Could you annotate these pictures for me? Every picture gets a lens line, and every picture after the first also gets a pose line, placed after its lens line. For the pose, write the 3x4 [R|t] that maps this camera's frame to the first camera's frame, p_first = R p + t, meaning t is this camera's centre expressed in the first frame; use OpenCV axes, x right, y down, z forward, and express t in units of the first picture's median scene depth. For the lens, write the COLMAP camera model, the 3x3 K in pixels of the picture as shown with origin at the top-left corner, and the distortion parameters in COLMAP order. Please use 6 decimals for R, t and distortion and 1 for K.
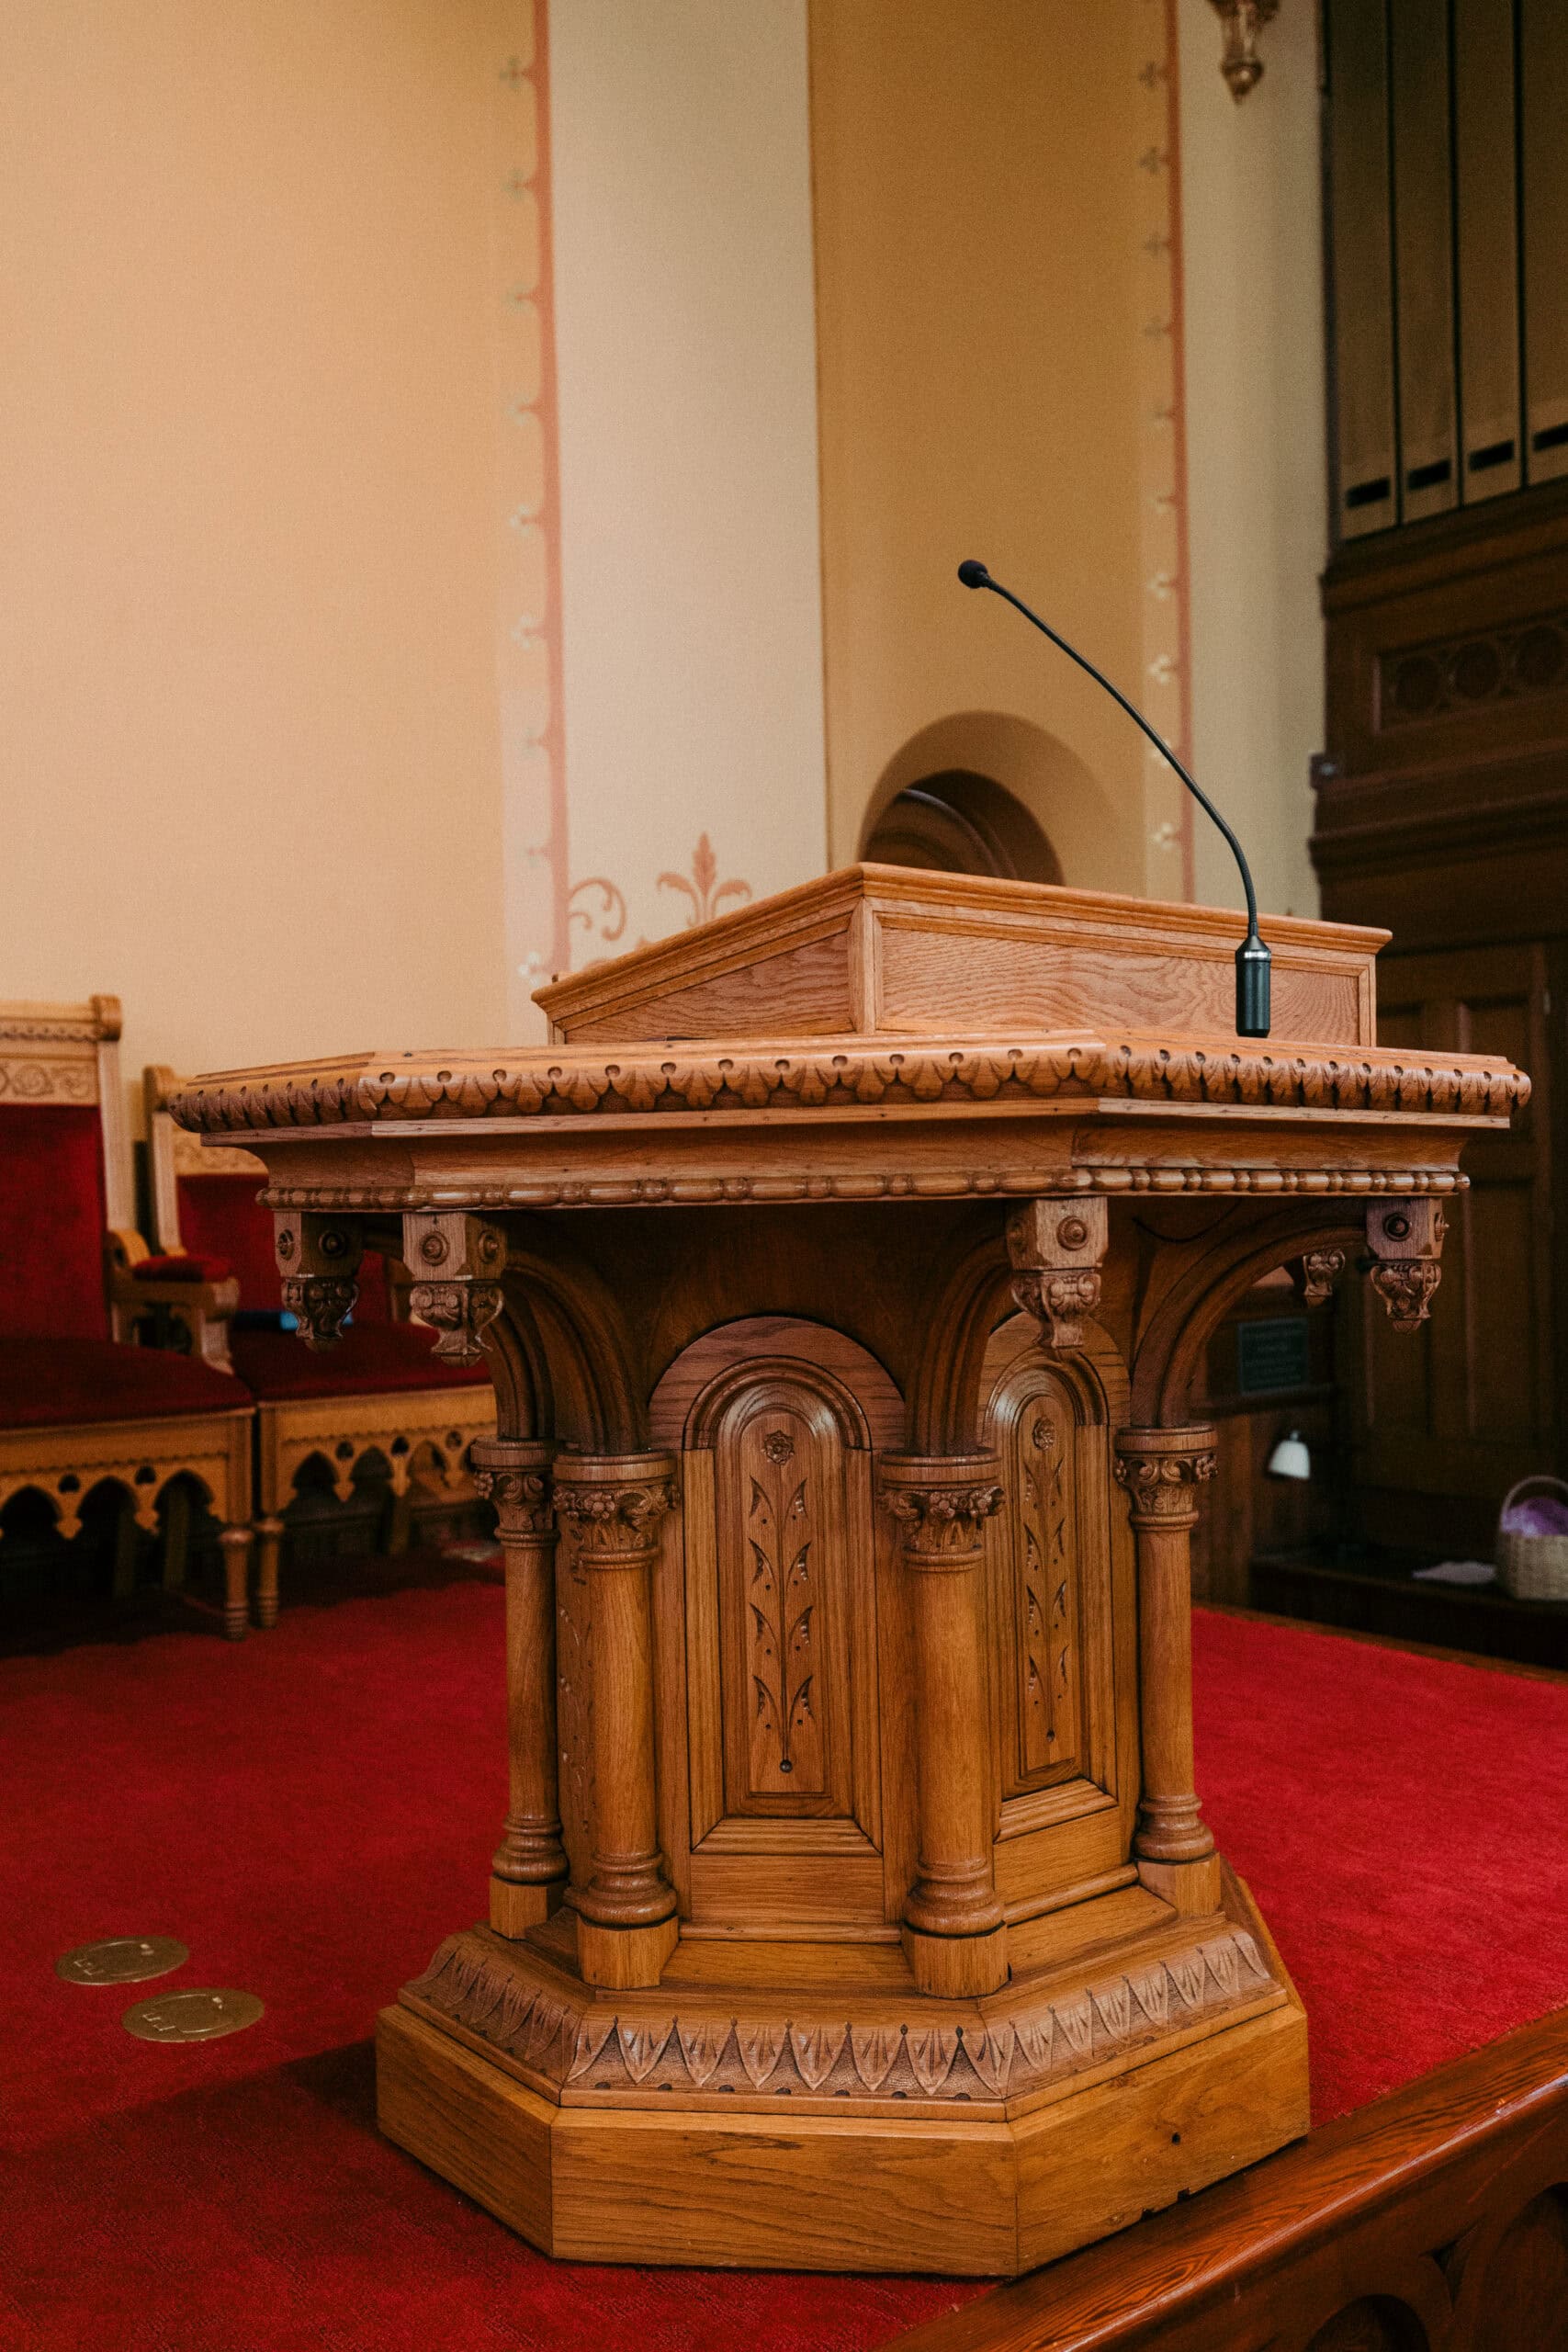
lens RADIAL K [[2476.9, 0, 784.1], [0, 2476.9, 1246.9], [0, 0, 1]] dist [0.003640, -0.006411]
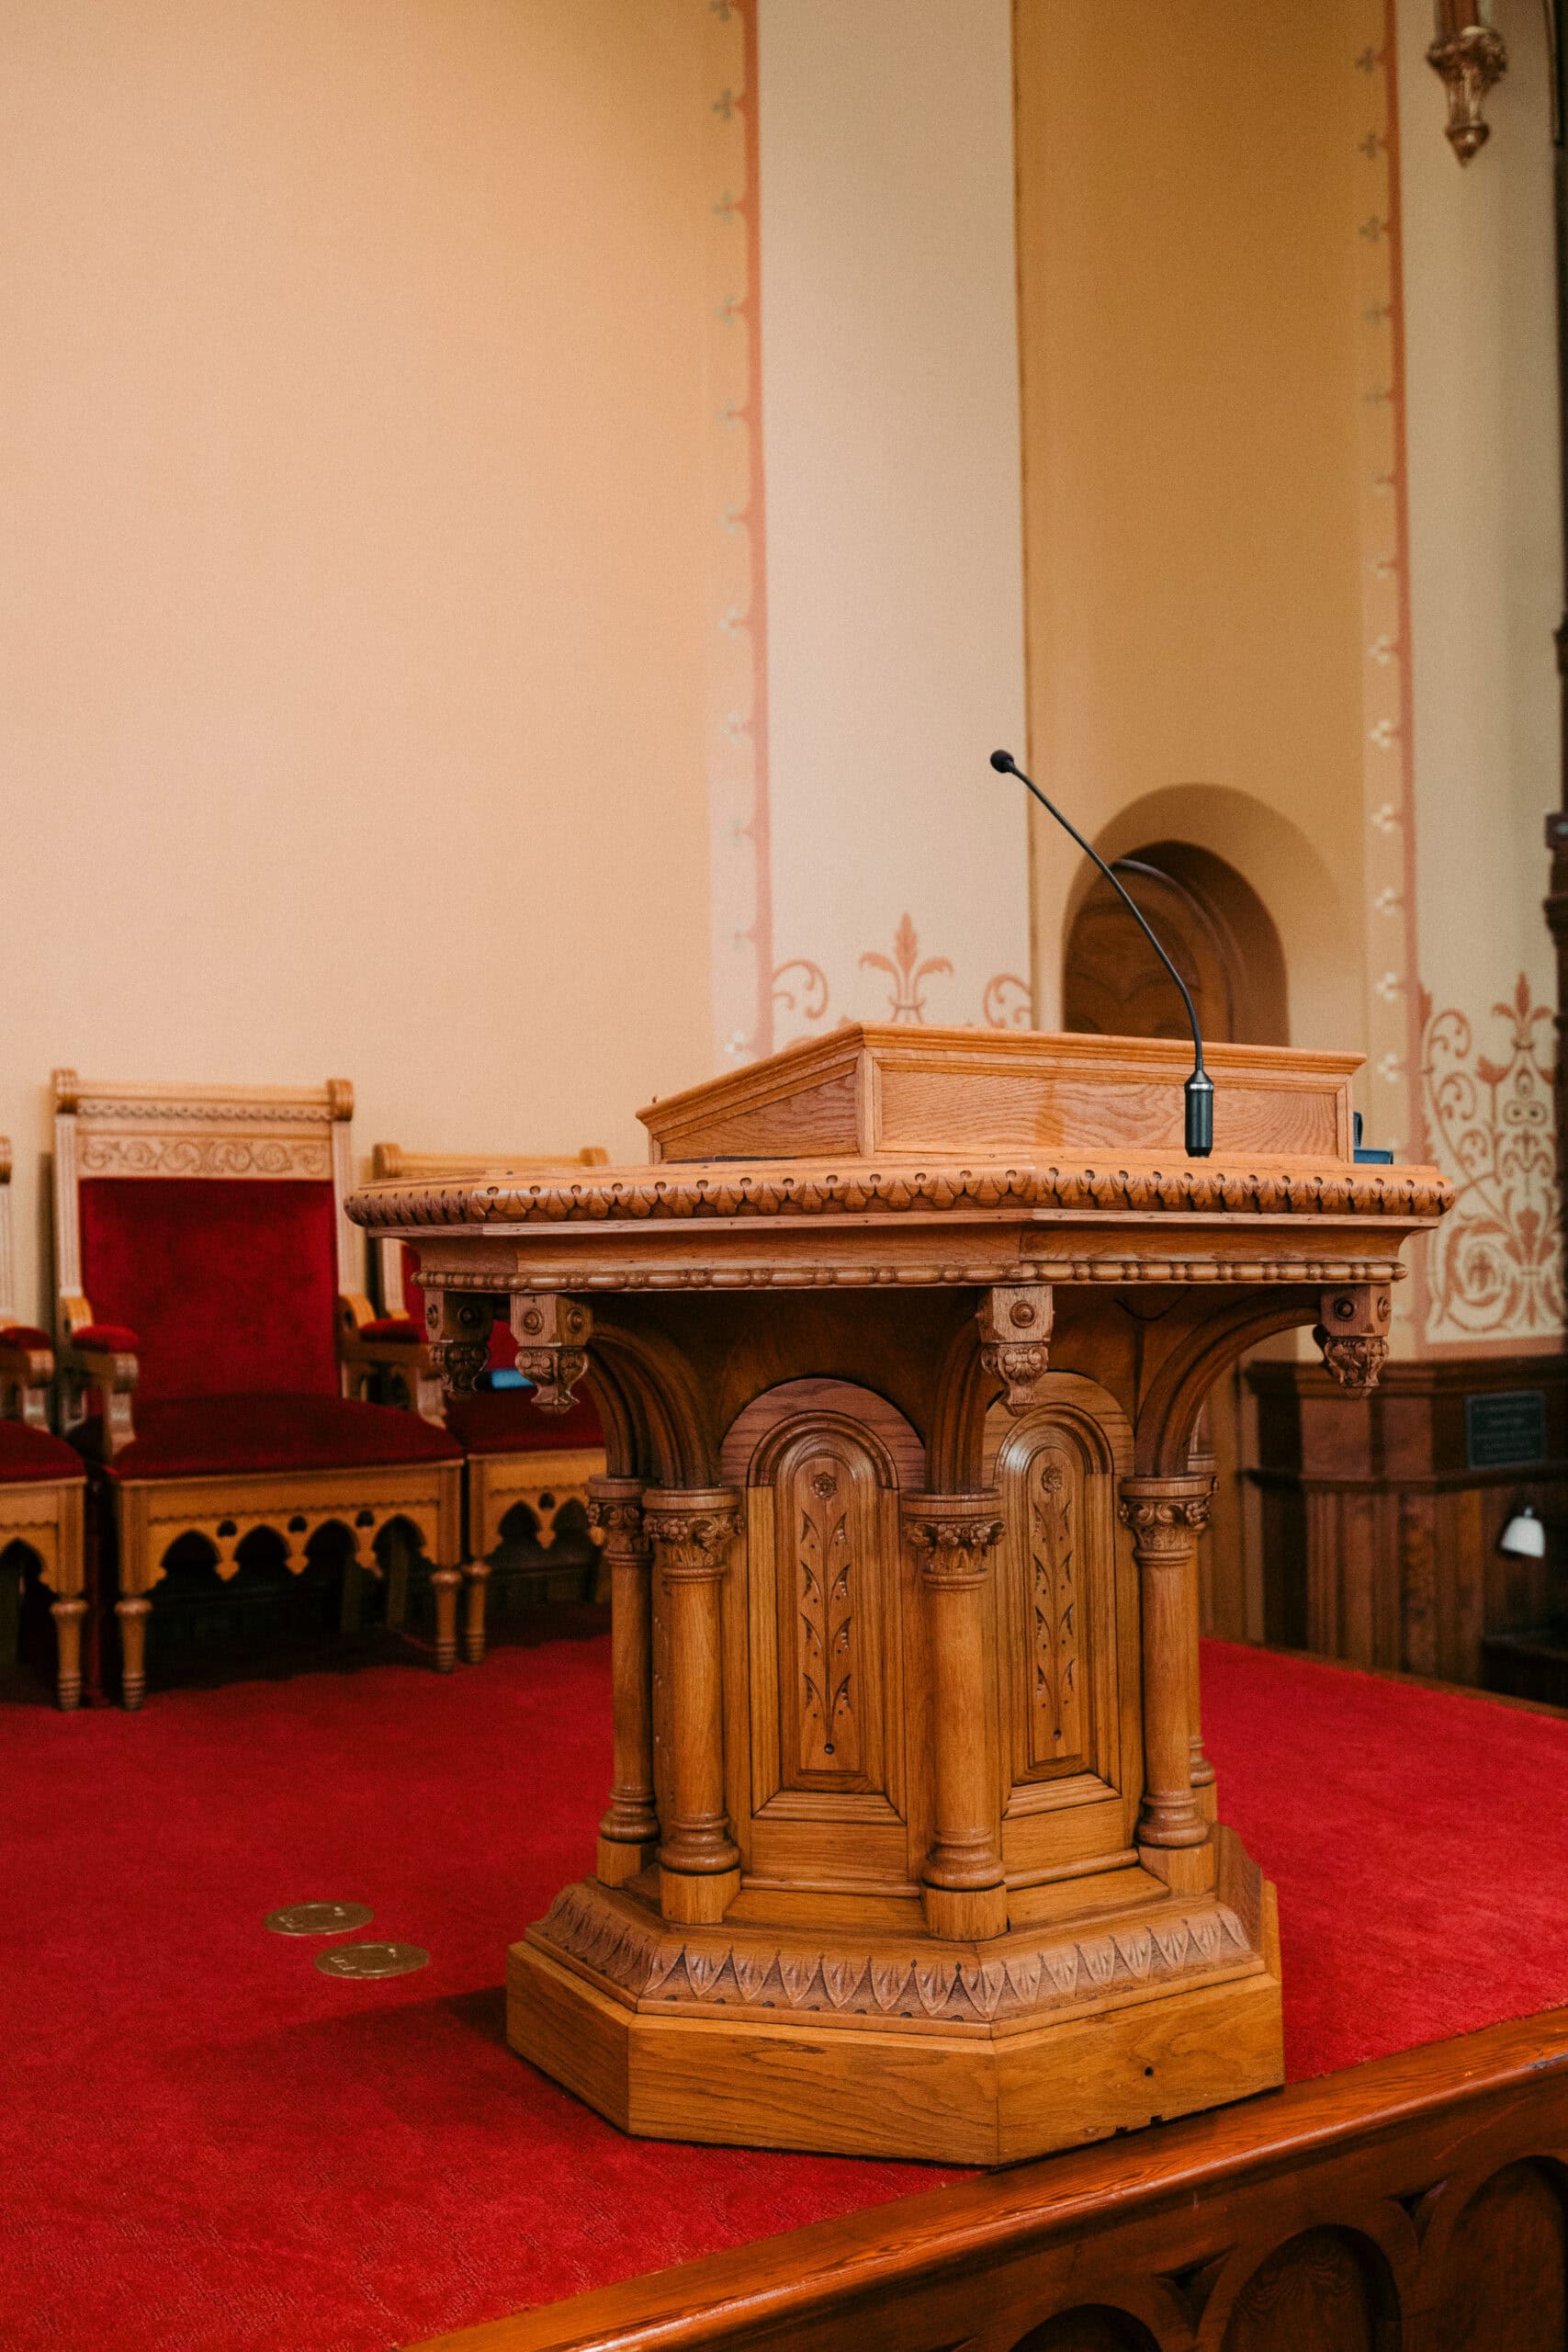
lens RADIAL K [[3354.9, 0, 784.5], [0, 3354.9, 1172.8], [0, 0, 1]] dist [-0.022363, -0.000286]
pose [[0.985173, 0.001561, -0.171557, 0.260859], [-0.007765, 0.999340, -0.035499, -0.014291], [0.171389, 0.036305, 0.984534, -0.633821]]
